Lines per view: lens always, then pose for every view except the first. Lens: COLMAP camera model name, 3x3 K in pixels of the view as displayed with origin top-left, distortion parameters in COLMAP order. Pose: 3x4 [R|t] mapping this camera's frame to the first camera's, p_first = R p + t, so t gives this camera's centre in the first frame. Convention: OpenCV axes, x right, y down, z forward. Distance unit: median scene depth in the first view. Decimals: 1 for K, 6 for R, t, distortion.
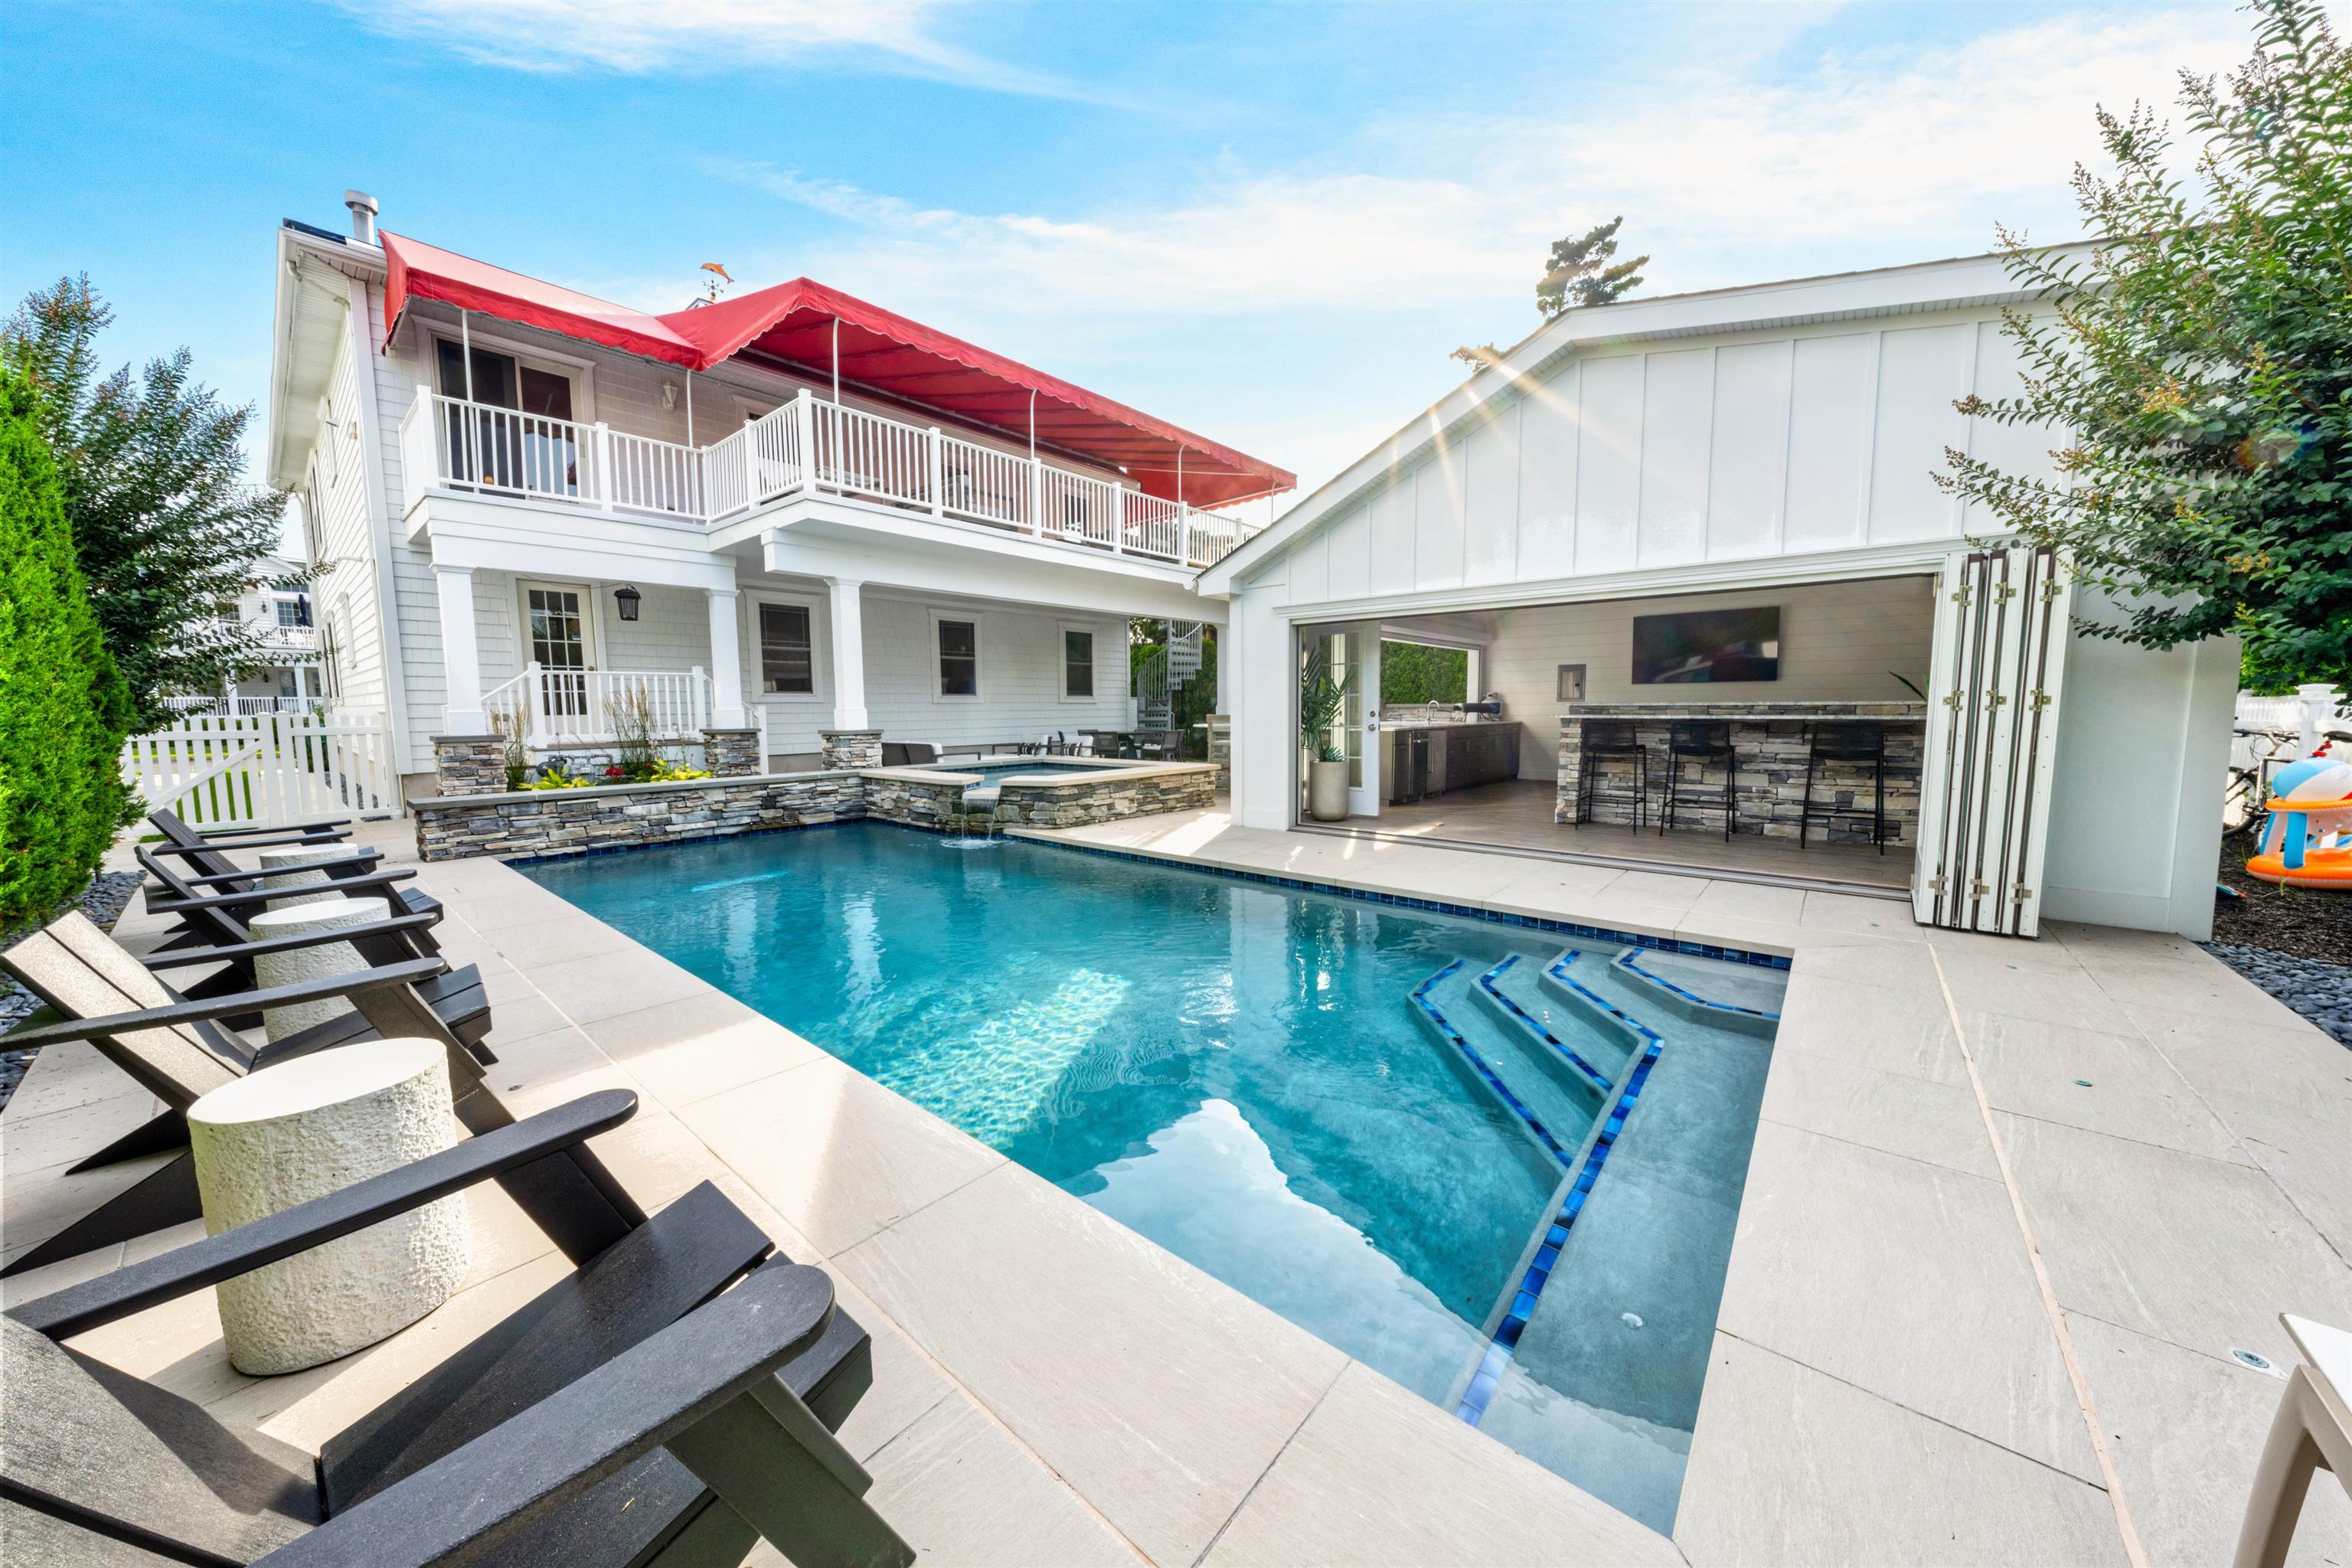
lens RADIAL K [[798.9, 0, 1175.0], [0, 798.9, 776.8], [0, 0, 1]] dist [-0.000433, 0.000228]
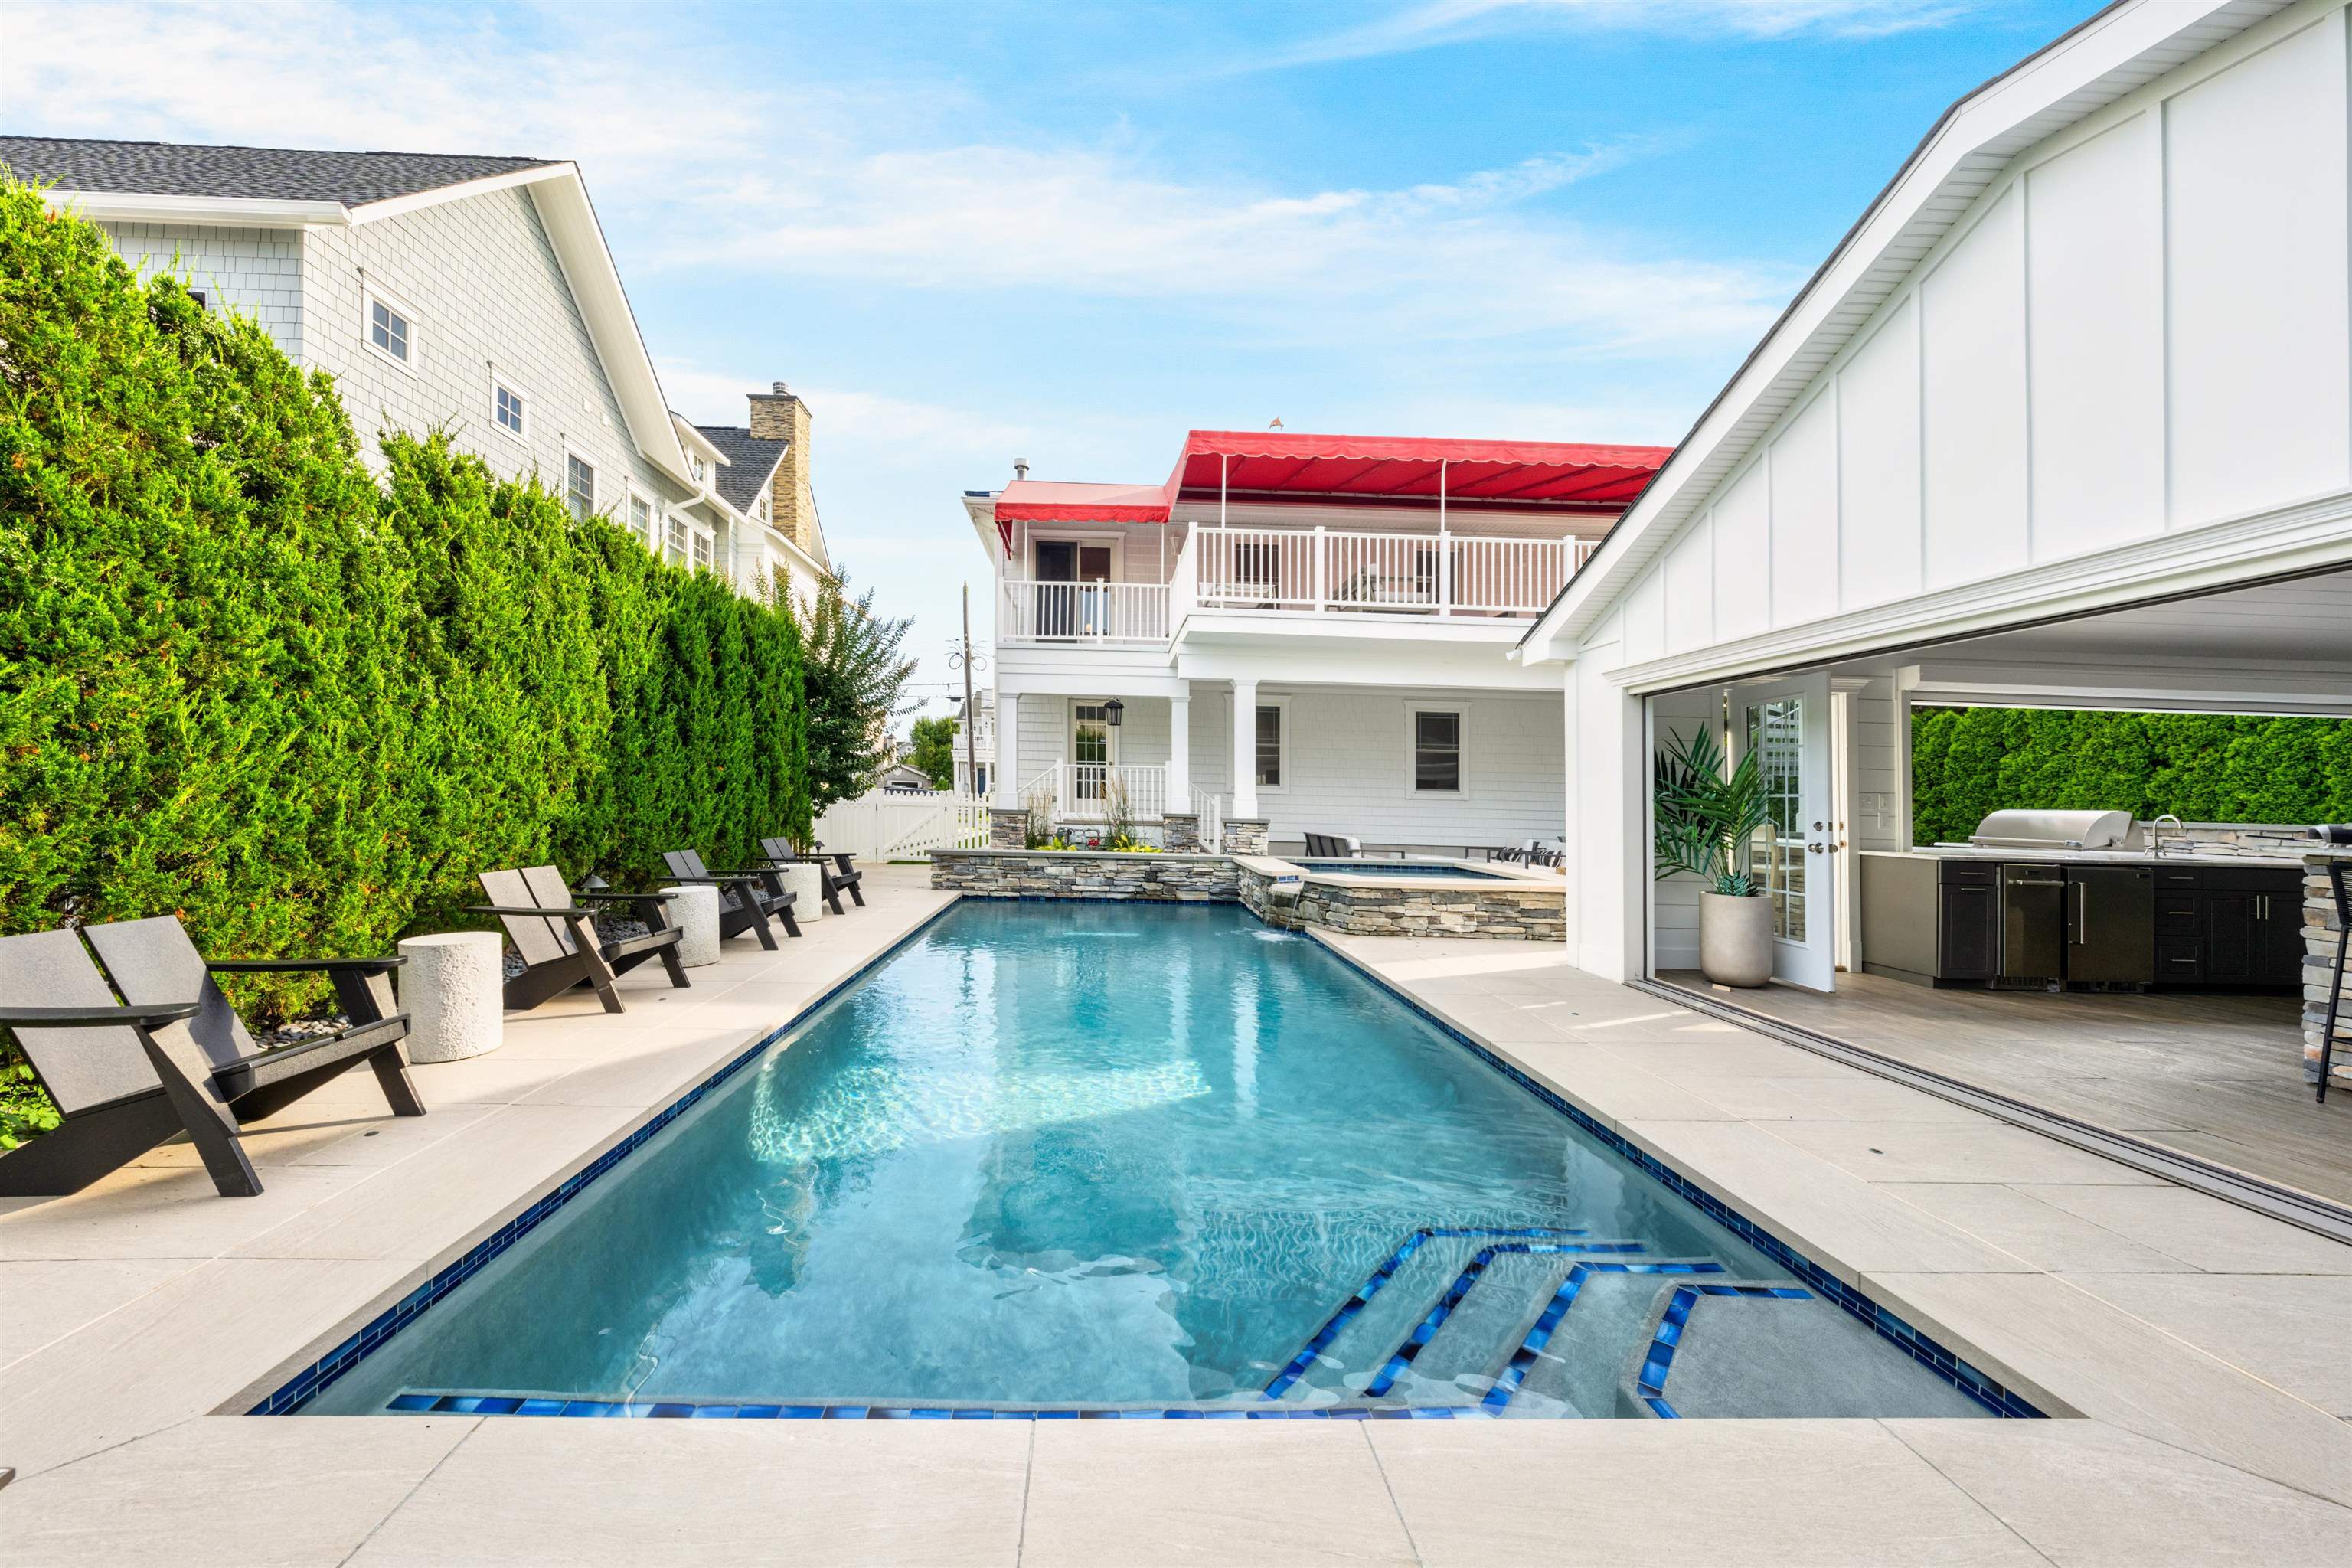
lens RADIAL K [[847.1, 0, 1176.7], [0, 847.1, 801.3], [0, 0, 1]] dist [0.000331, 0.000082]
pose [[0.666008, 0.025740, -0.745500, 0.413839], [-0.097099, 0.993893, -0.052430, -0.014660], [0.739598, 0.107306, 0.664440, 0.193100]]
